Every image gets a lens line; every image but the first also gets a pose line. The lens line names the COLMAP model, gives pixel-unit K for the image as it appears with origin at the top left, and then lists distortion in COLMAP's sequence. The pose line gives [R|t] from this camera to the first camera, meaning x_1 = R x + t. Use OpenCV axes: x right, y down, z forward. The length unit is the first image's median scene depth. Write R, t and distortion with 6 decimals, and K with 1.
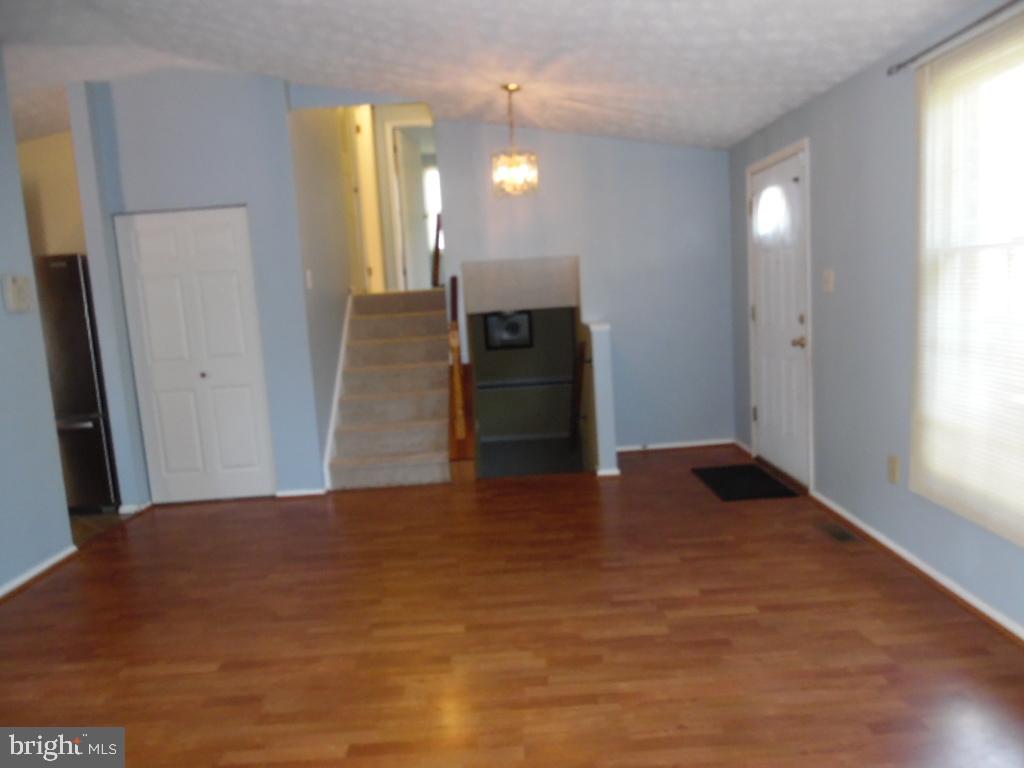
lens RADIAL K [[722.4, 0, 517.8], [0, 722.4, 388.4], [0, 0, 1]] dist [-0.000864, -0.032823]
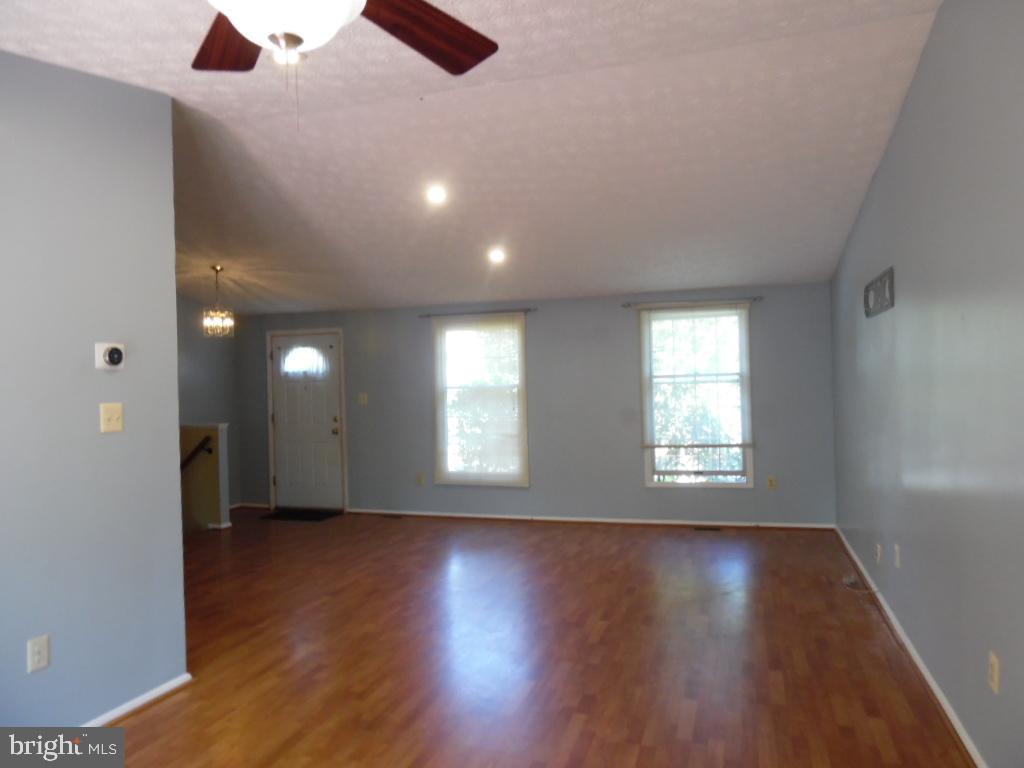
lens RADIAL K [[722.4, 0, 517.8], [0, 722.4, 388.4], [0, 0, 1]] dist [-0.000864, -0.032823]
pose [[0.310269, 0.055512, 0.949027, -1.267945], [0.117169, 0.988449, -0.096124, 0.062859], [-0.943401, 0.141021, 0.300181, -0.040587]]
